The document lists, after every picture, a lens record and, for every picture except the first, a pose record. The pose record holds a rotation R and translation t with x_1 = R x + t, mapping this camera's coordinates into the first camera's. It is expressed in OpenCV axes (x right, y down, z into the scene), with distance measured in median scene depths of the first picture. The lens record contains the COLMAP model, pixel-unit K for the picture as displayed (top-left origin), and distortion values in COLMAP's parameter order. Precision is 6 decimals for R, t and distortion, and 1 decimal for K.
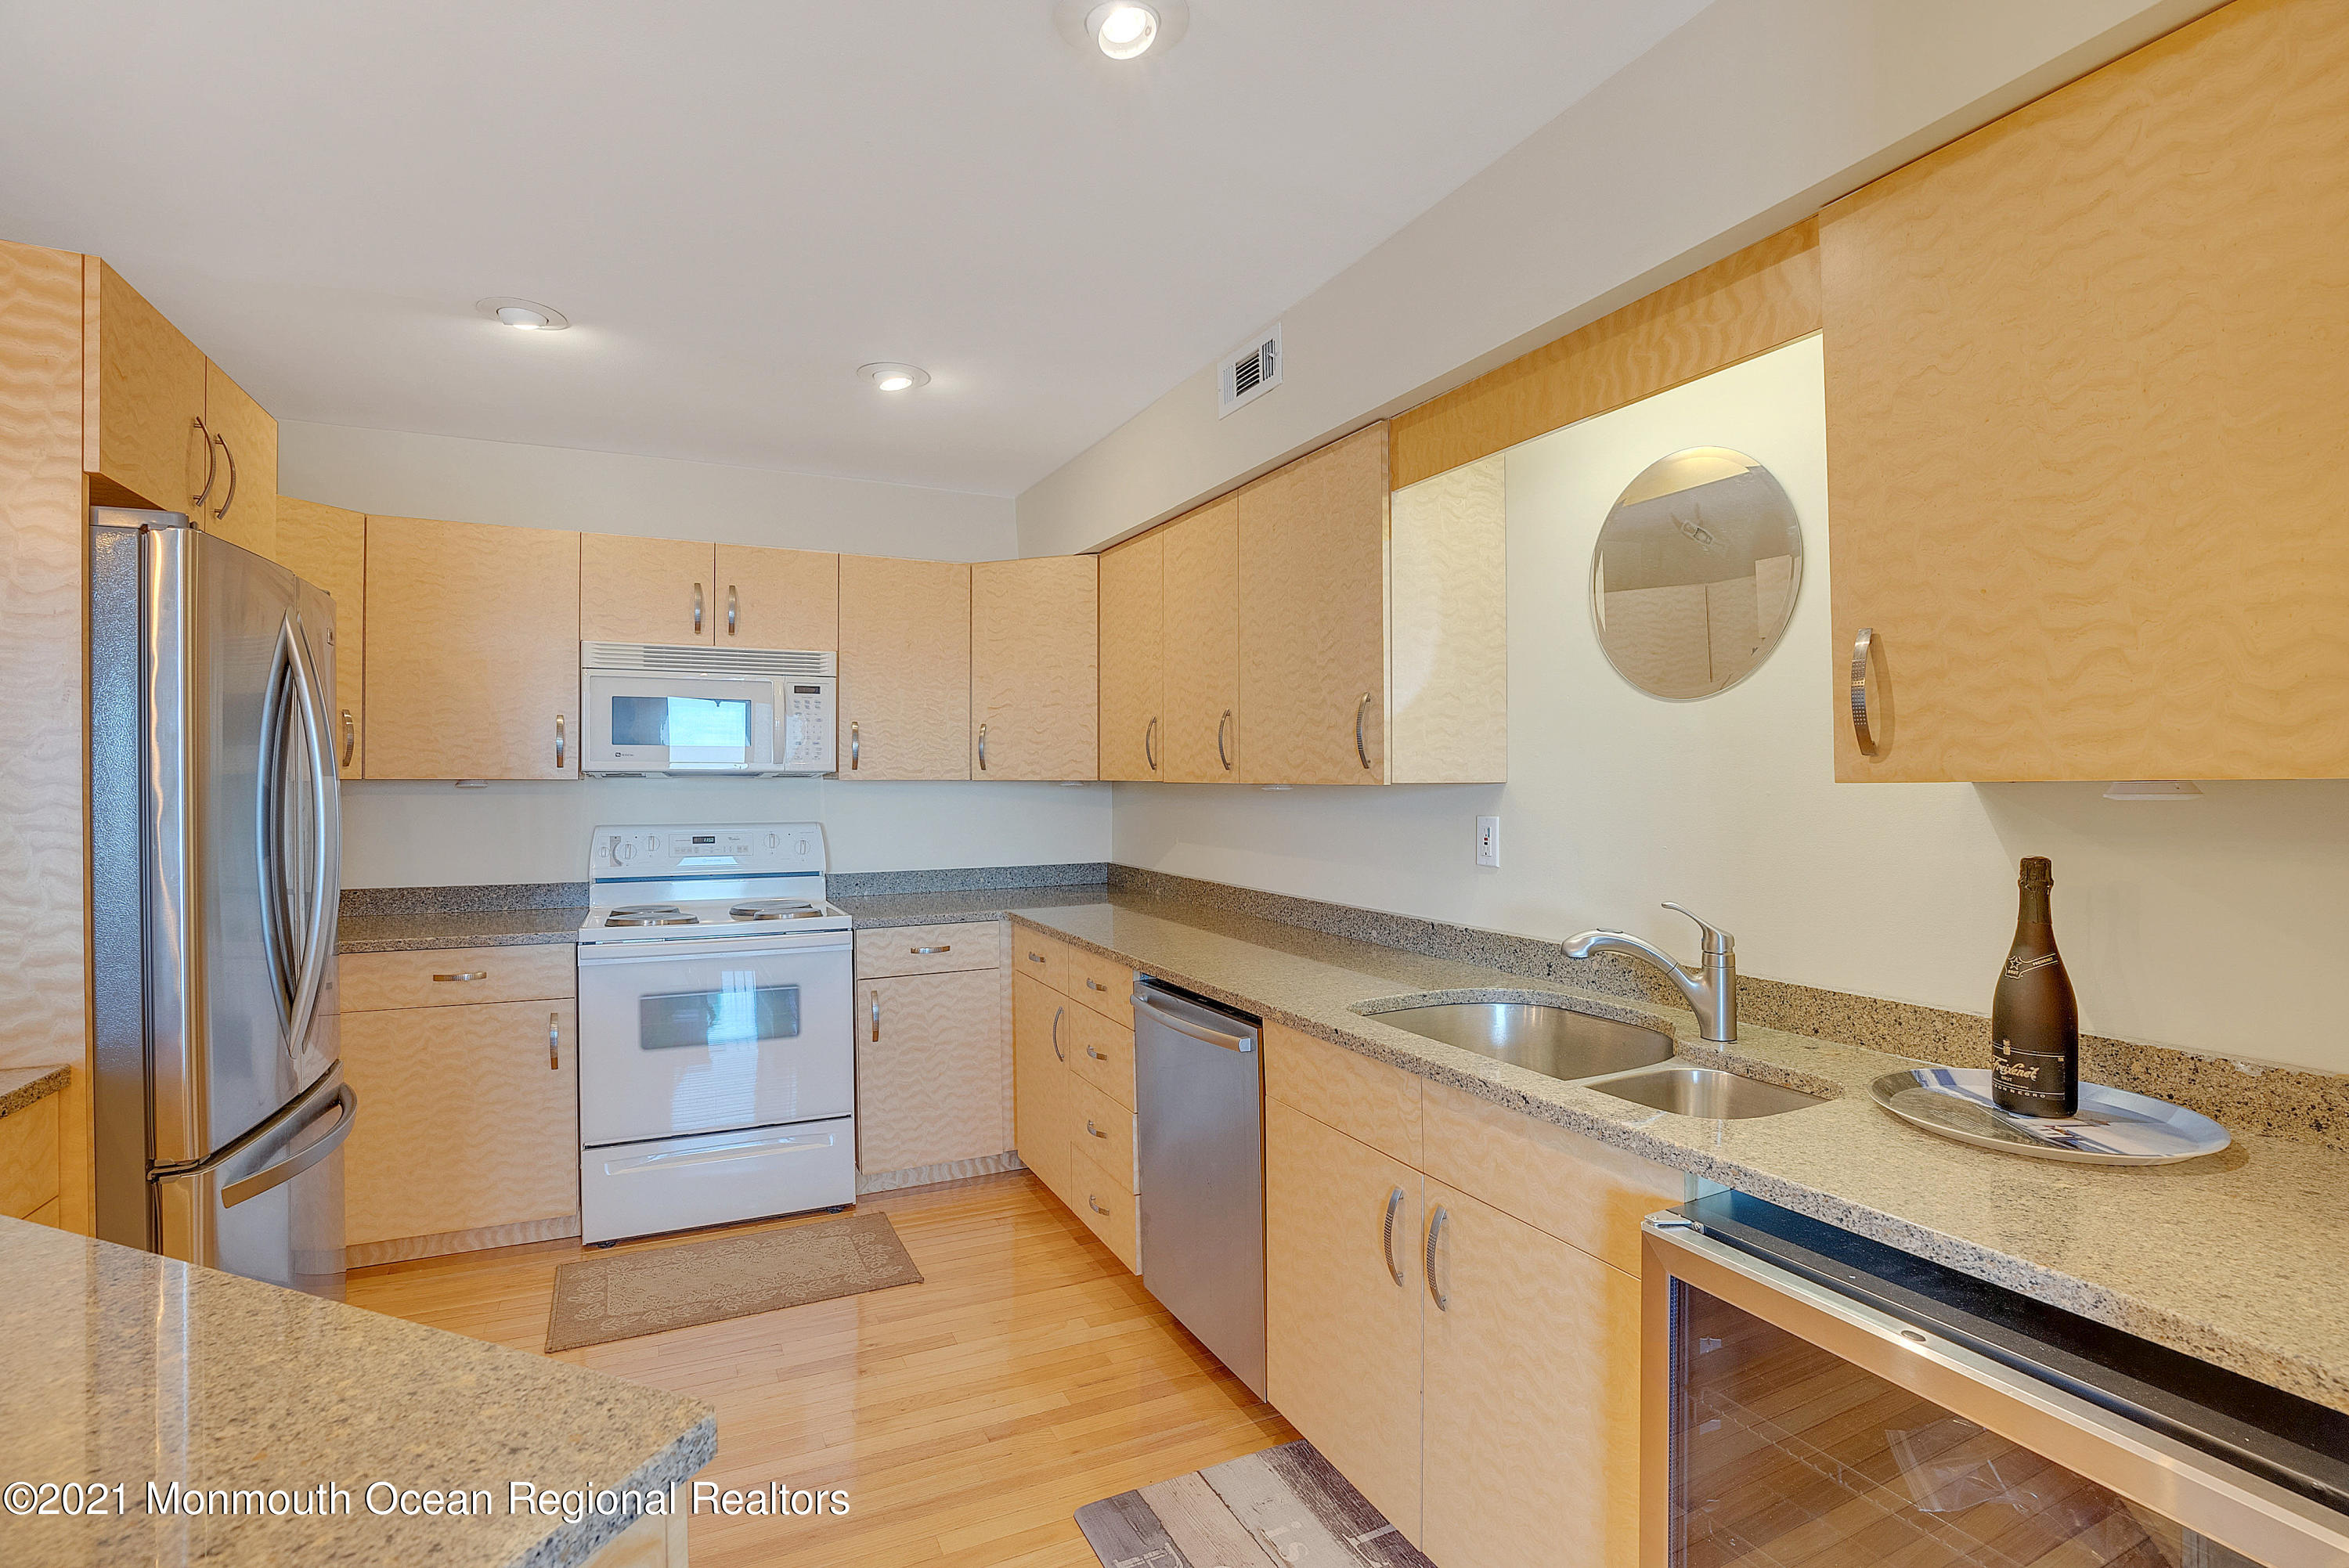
lens RADIAL K [[1097.2, 0, 1174.9], [0, 1097.2, 779.5], [0, 0, 1]] dist [-0.078164, 0.034806]
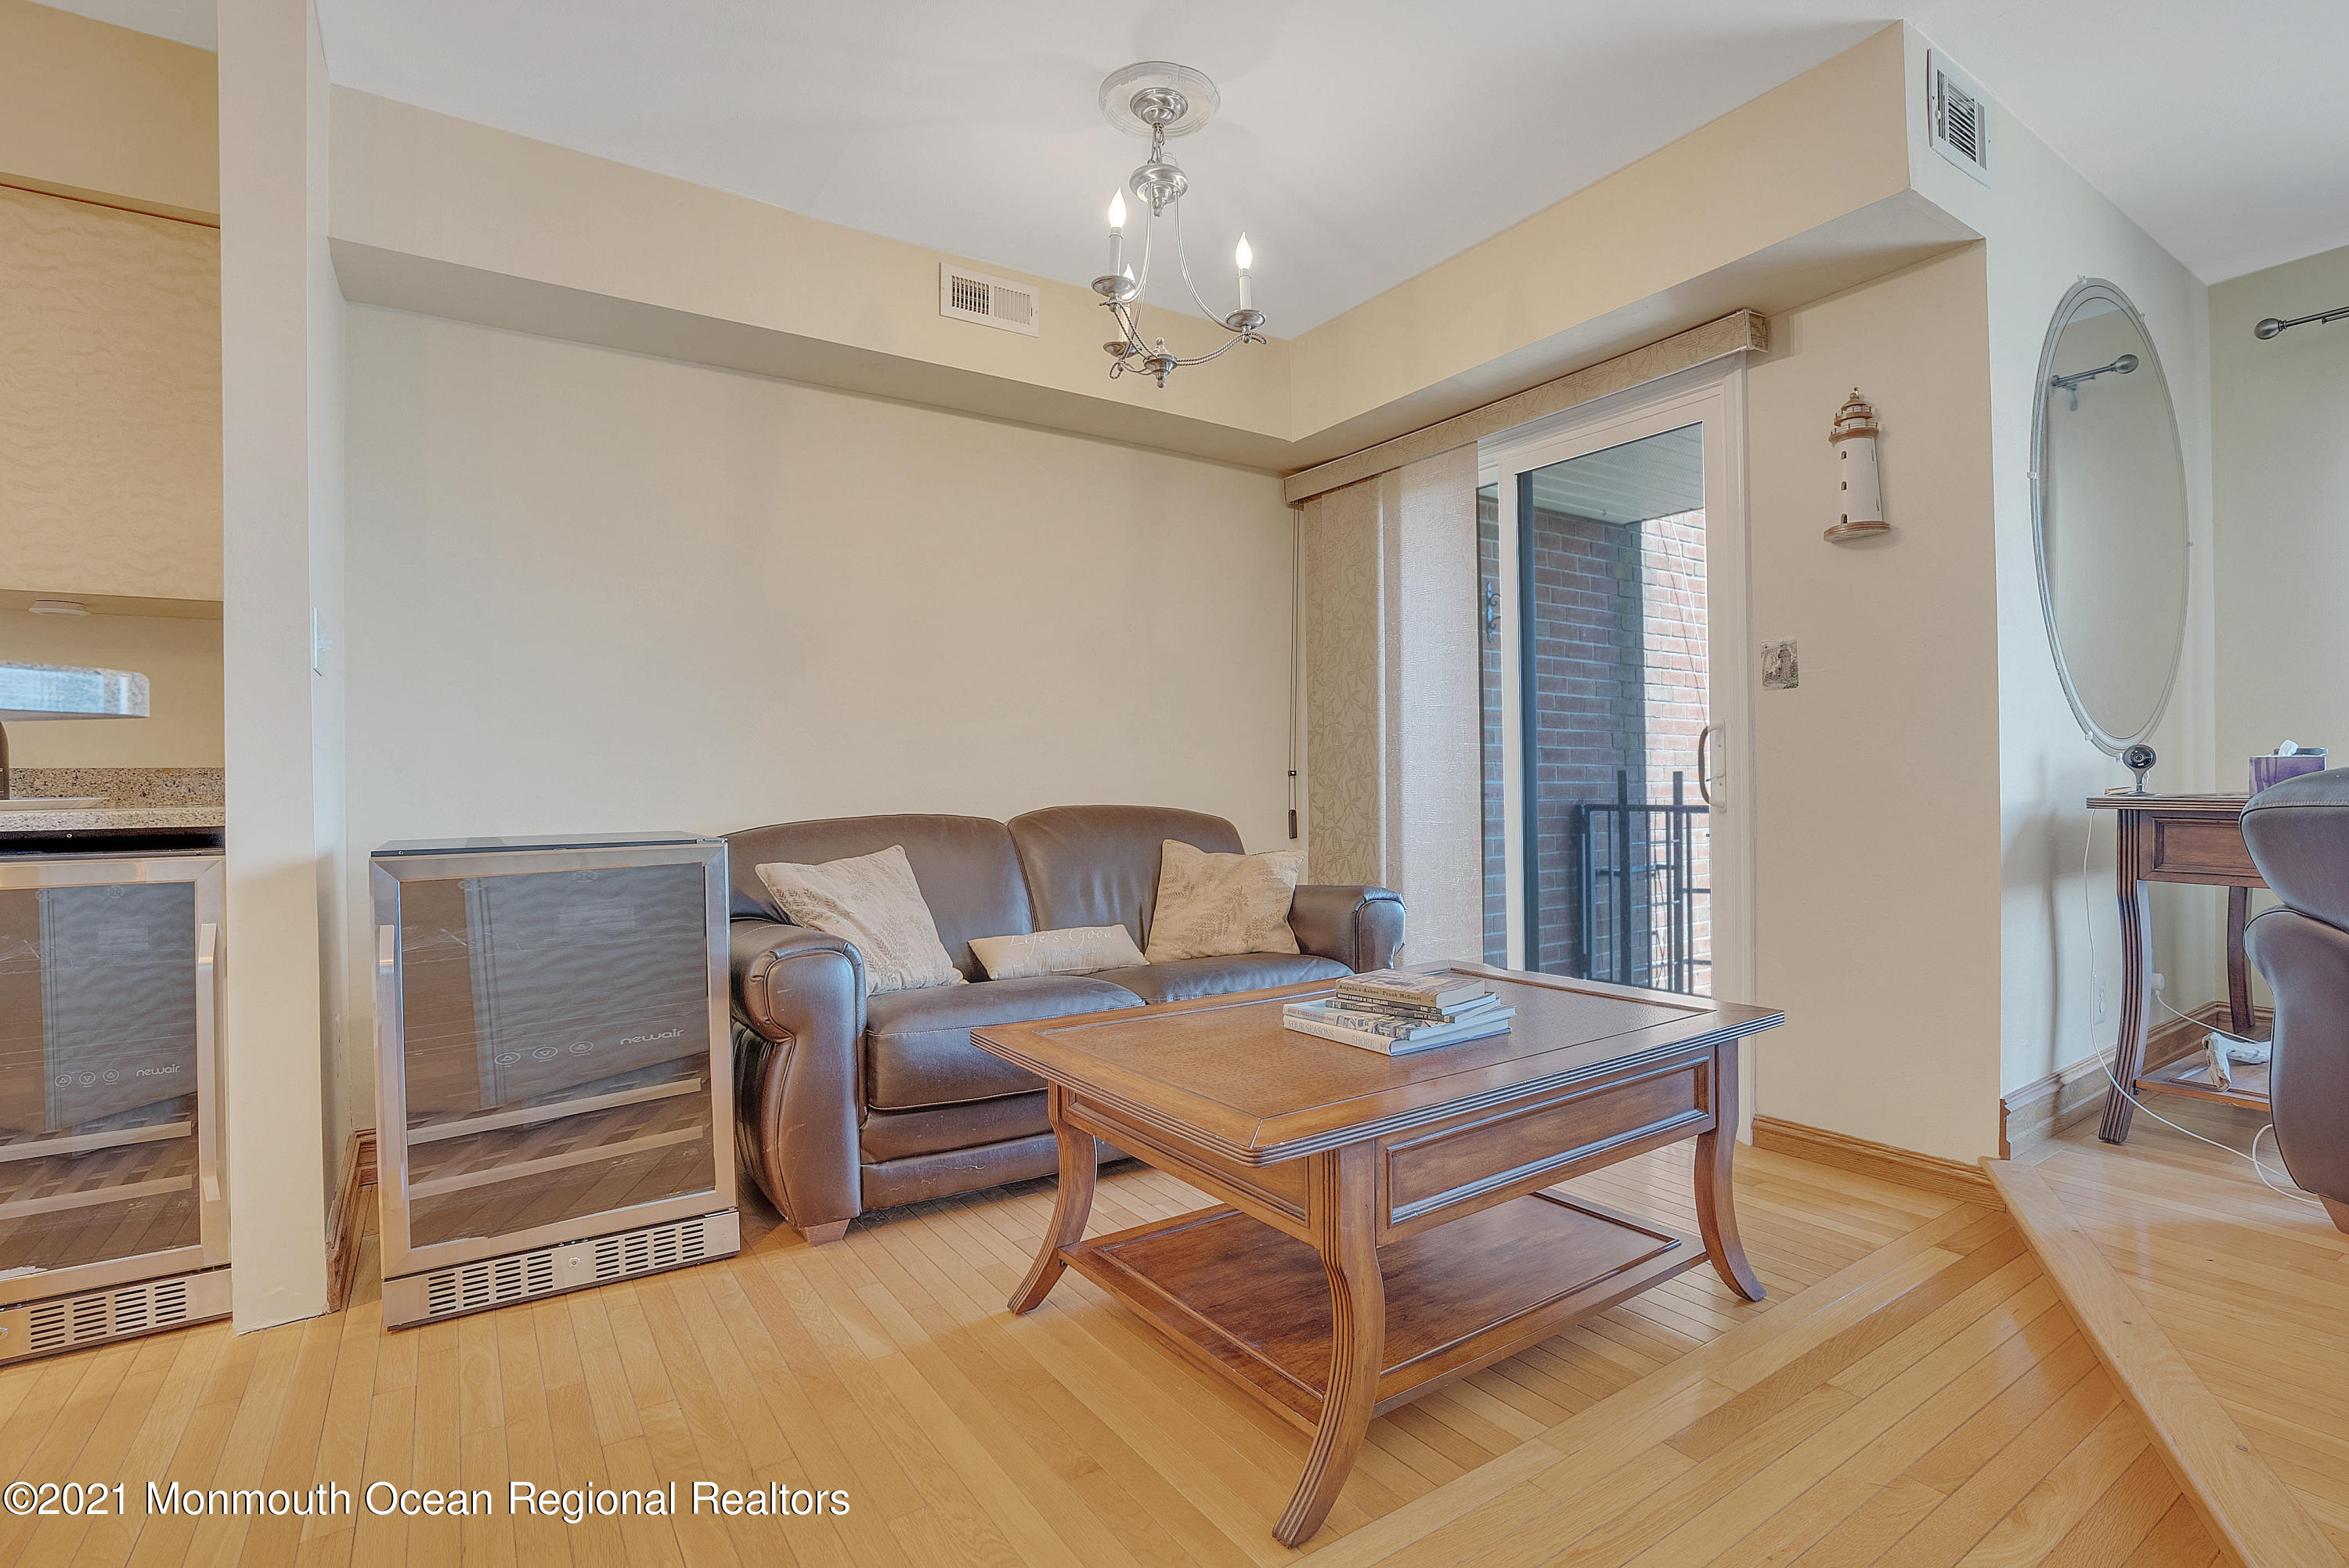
lens RADIAL K [[1114.6, 0, 1175.6], [0, 1114.6, 778.1], [0, 0, 1]] dist [-0.072406, 0.030370]
pose [[-0.136547, 0.002996, 0.990629, -0.458990], [0.006969, 0.999974, -0.002064, 0.131032], [-0.990609, 0.006622, -0.136564, -0.250461]]
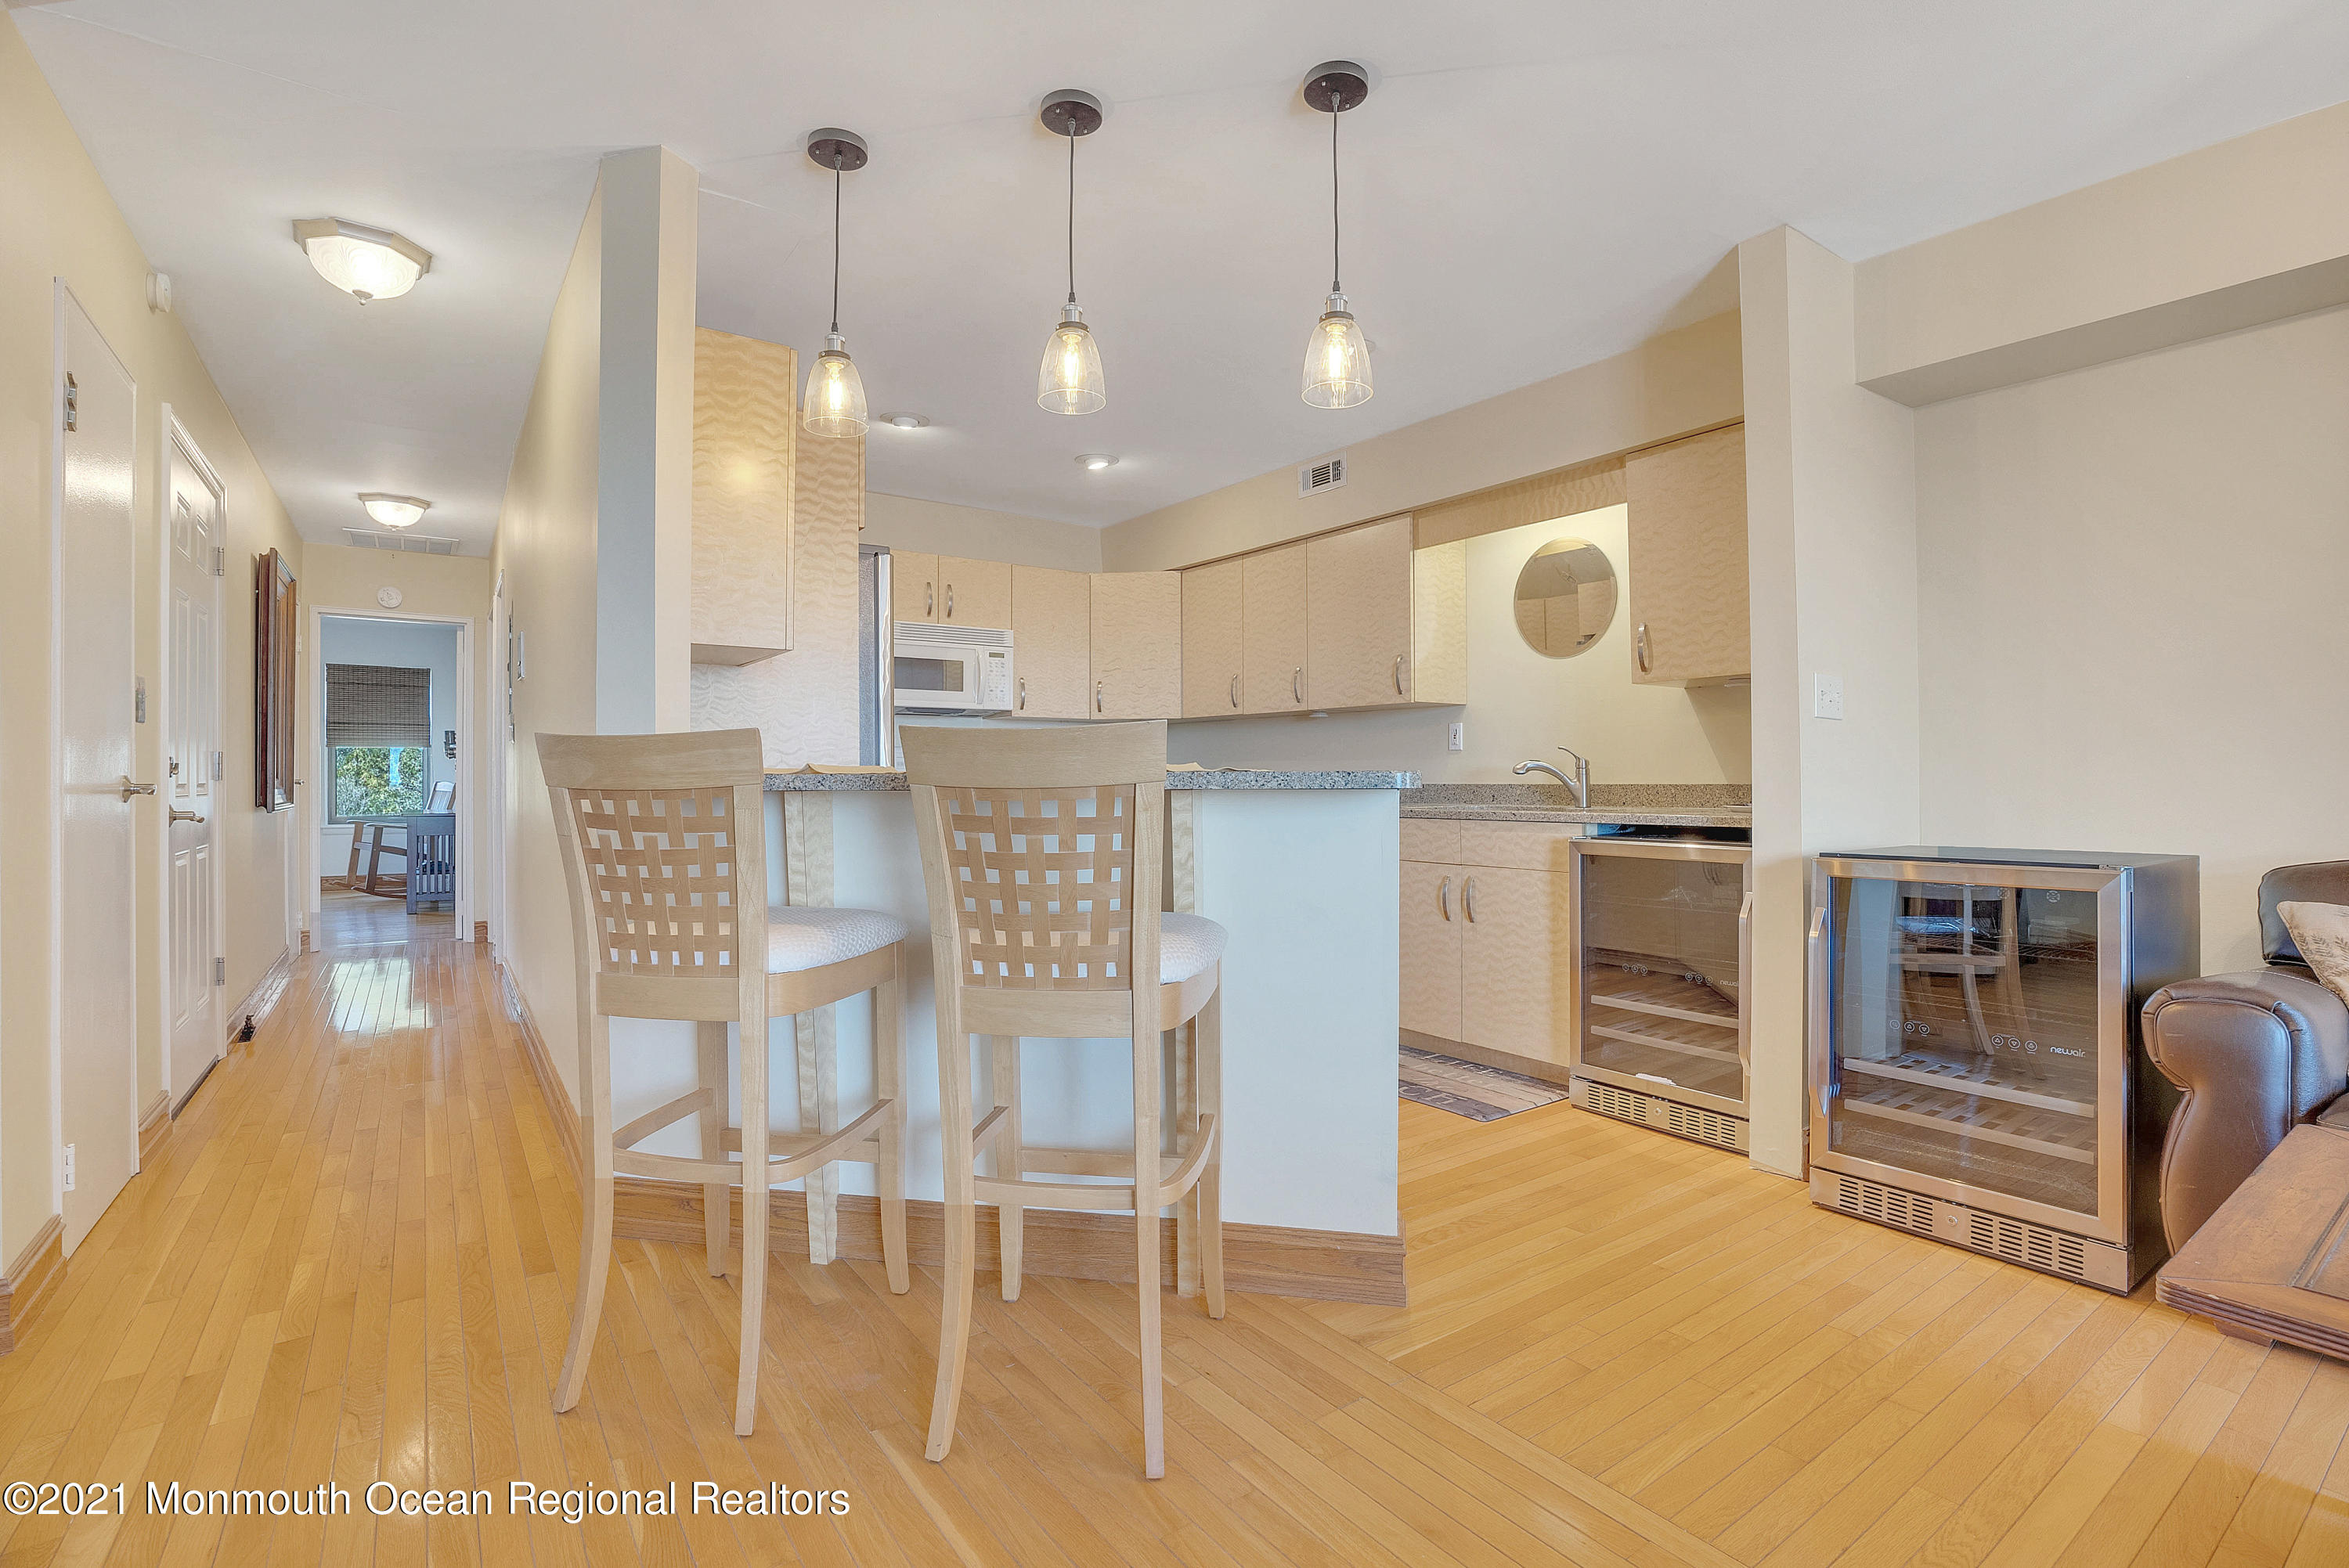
lens RADIAL K [[1088.6, 0, 1179.3], [0, 1088.6, 779.7], [0, 0, 1]] dist [-0.075961, 0.032215]
pose [[0.986492, -0.002424, 0.163789, -0.409123], [0.002400, 0.999997, 0.000345, 0.108951], [-0.163789, 0.000053, 0.986495, -0.636497]]
